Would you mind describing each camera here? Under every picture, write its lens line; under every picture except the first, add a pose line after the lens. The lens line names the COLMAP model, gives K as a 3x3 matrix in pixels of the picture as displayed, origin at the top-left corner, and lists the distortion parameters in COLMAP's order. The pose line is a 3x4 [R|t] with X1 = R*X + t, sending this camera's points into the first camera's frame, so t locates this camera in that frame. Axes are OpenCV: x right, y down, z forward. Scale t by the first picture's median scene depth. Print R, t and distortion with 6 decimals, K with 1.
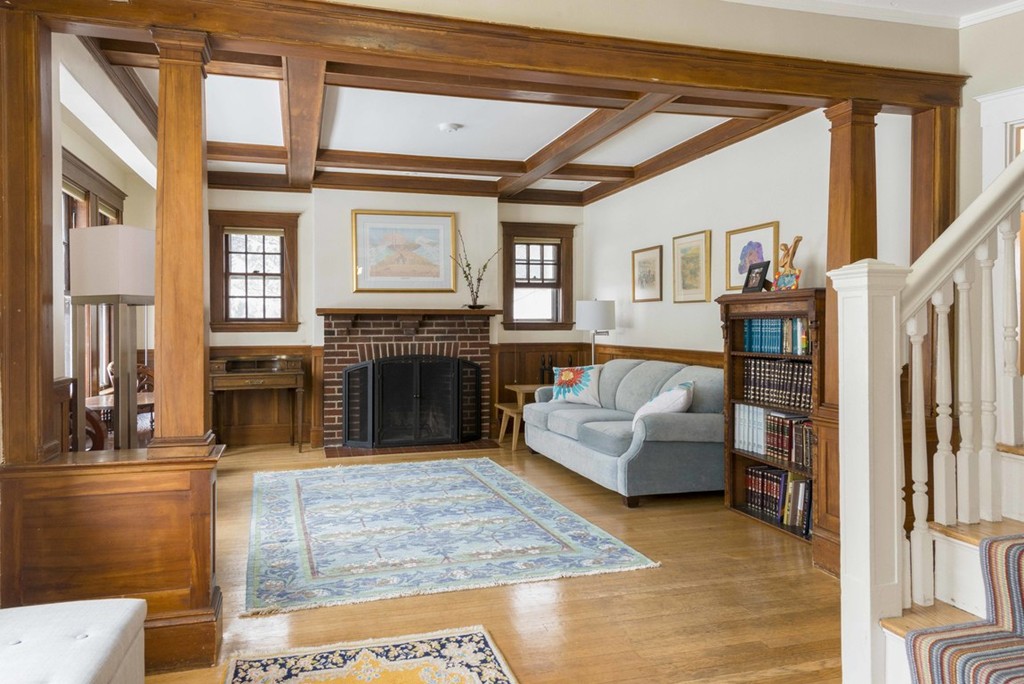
lens RADIAL K [[686.2, 0, 505.9], [0, 686.2, 325.7], [0, 0, 1]] dist [0.008327, -0.000451]
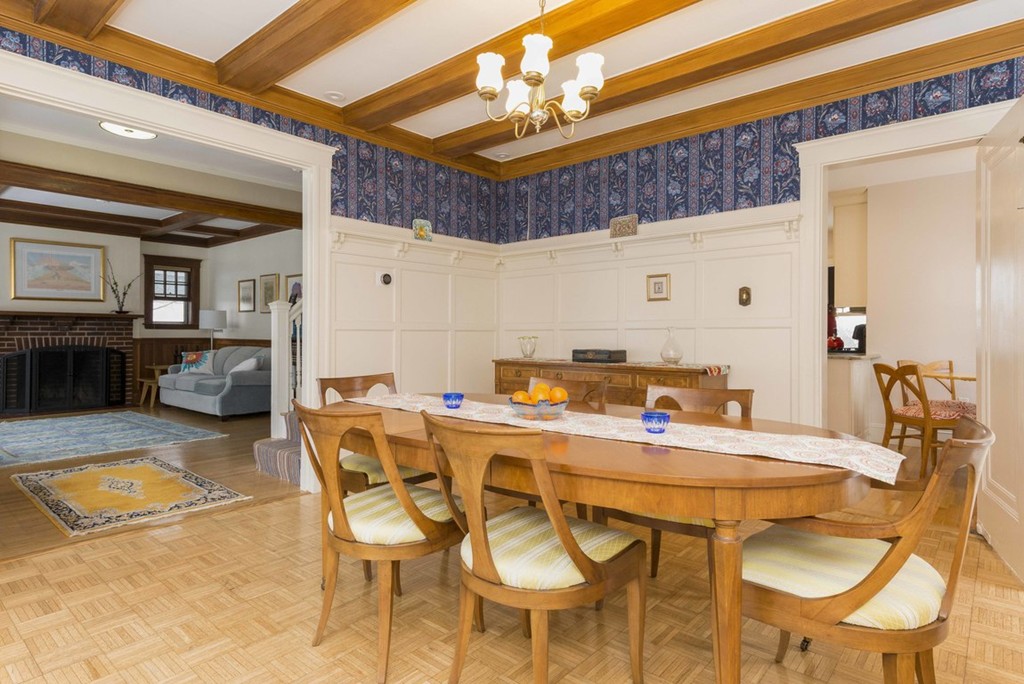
lens RADIAL K [[556.1, 0, 512.1], [0, 556.1, 333.8], [0, 0, 1]] dist [-0.001630, -0.001884]
pose [[0.838834, 0.006282, 0.544350, 0.009956], [-0.007304, 0.999973, -0.000284, 0.012519], [-0.544338, -0.003738, 0.838858, -0.443298]]
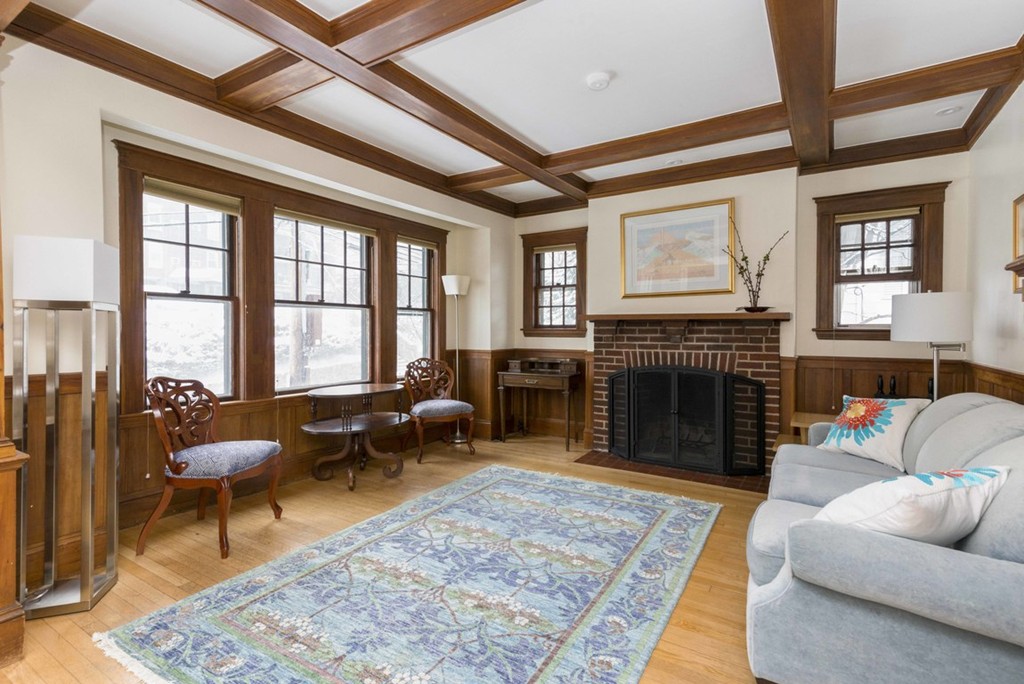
lens RADIAL K [[504.2, 0, 513.2], [0, 504.2, 335.0], [0, 0, 1]] dist [0.018429, -0.000394]
pose [[0.662968, 0.010736, -0.748570, 0.214805], [-0.006791, 0.999942, 0.008327, -0.000645], [0.748617, -0.000437, 0.663003, 0.400431]]
